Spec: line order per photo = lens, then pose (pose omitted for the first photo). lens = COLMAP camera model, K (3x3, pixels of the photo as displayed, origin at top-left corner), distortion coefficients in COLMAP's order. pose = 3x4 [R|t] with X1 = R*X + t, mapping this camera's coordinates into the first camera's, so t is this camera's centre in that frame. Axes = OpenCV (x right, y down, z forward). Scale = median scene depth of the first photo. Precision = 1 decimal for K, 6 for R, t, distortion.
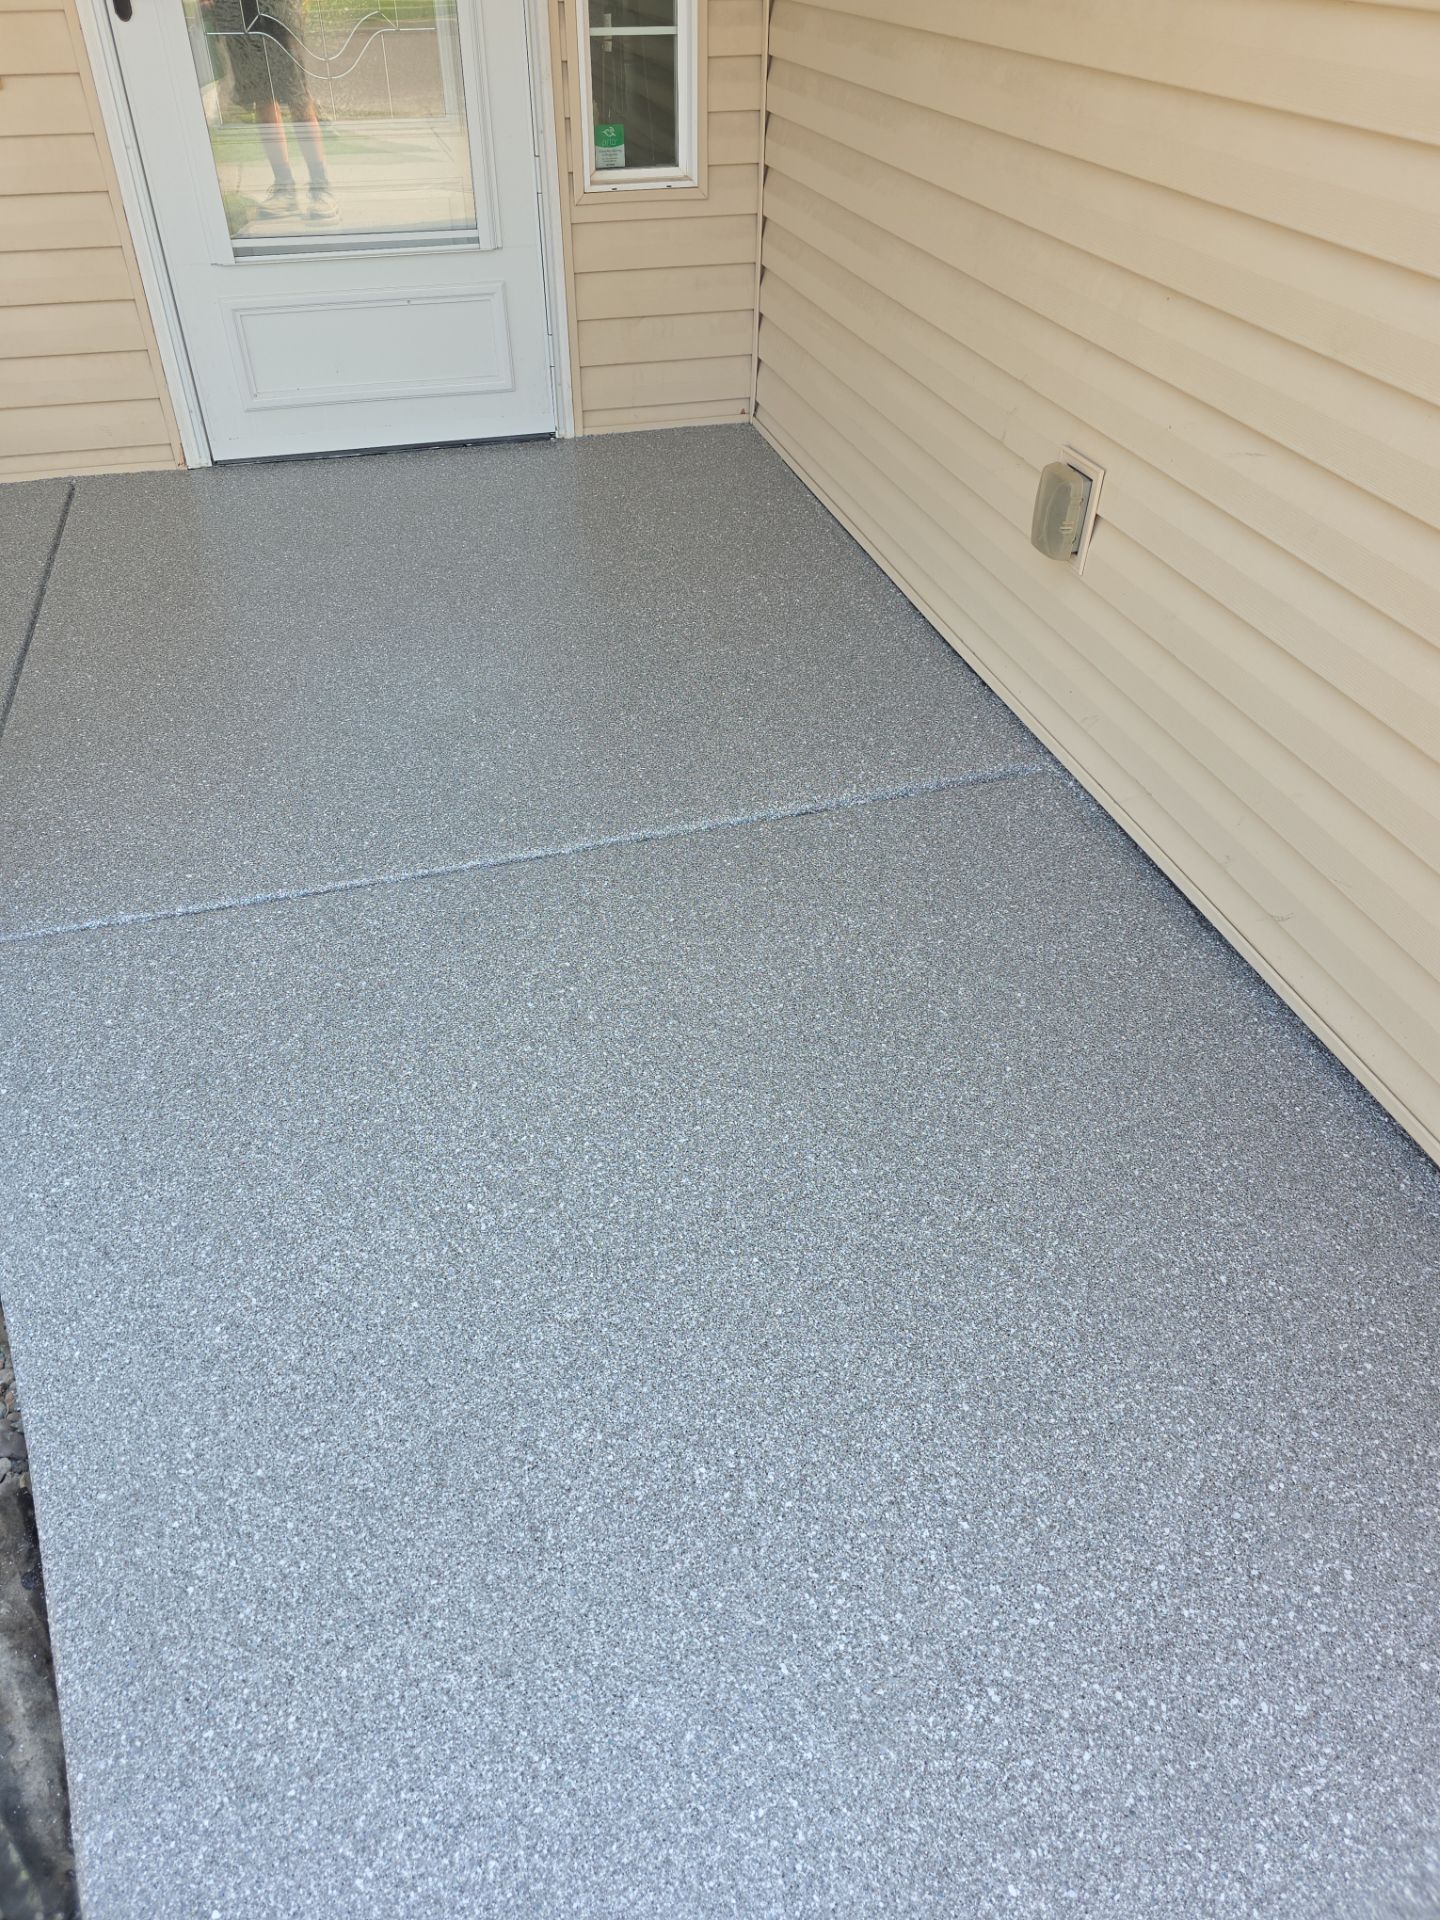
lens RADIAL K [[1315.7, 0, 735.1], [0, 1315.7, 951.6], [0, 0, 1]] dist [0.016163, -0.016195]
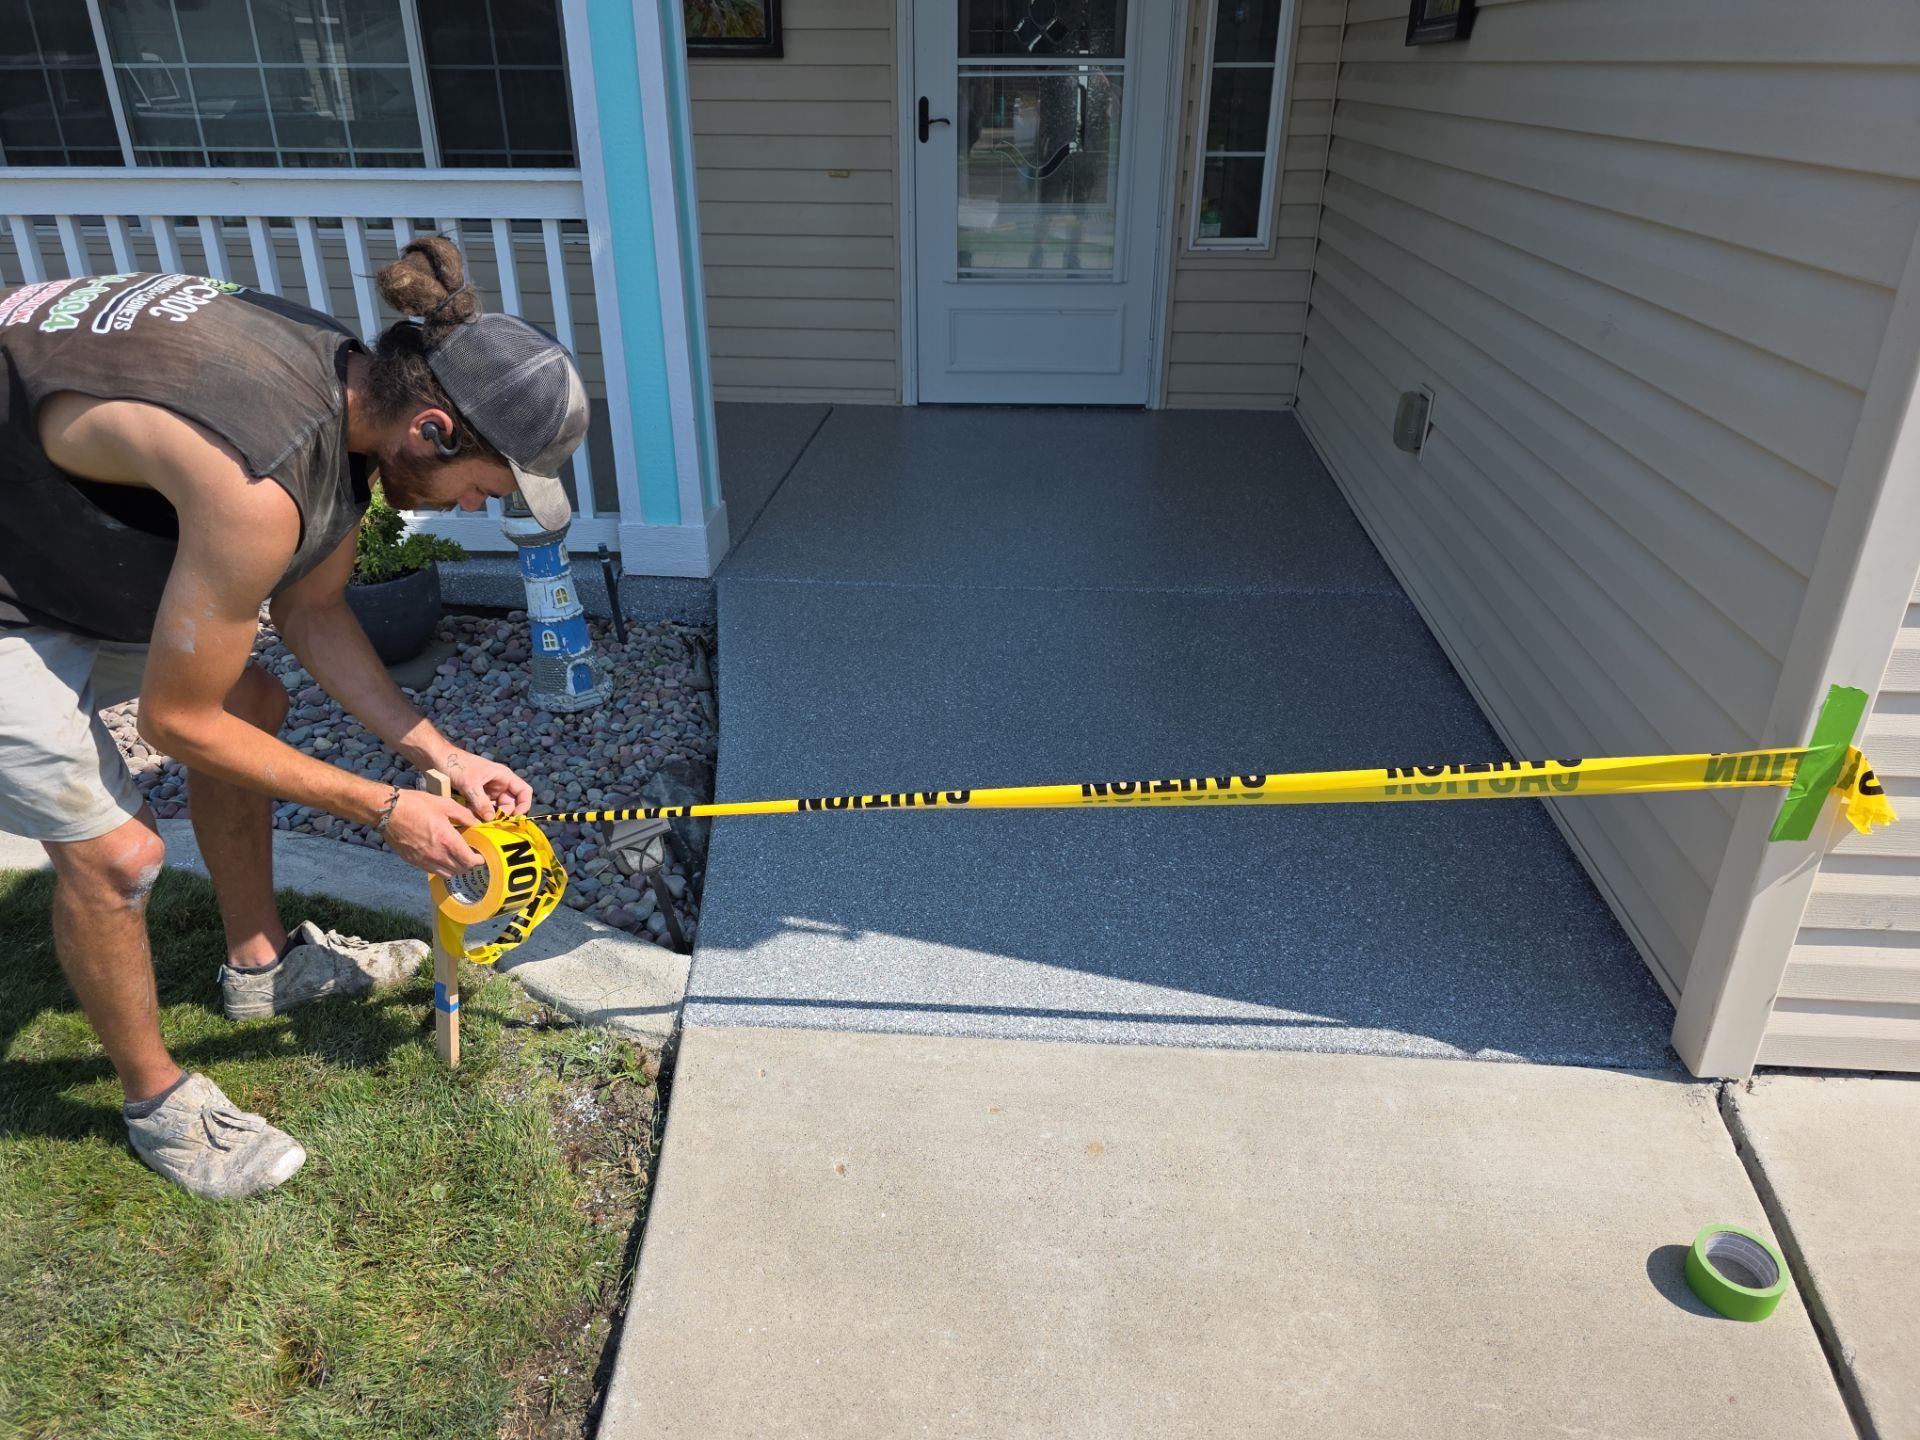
lens RADIAL K [[1315.7, 0, 950.3], [0, 1315.7, 725.4], [0, 0, 1]] dist [0.016163, -0.016195]
pose [[0.936380, 0.146201, -0.319090, 0.186812], [-0.210867, 0.961090, -0.178441, 0.260906], [0.280585, 0.234374, 0.930774, -0.333731]]
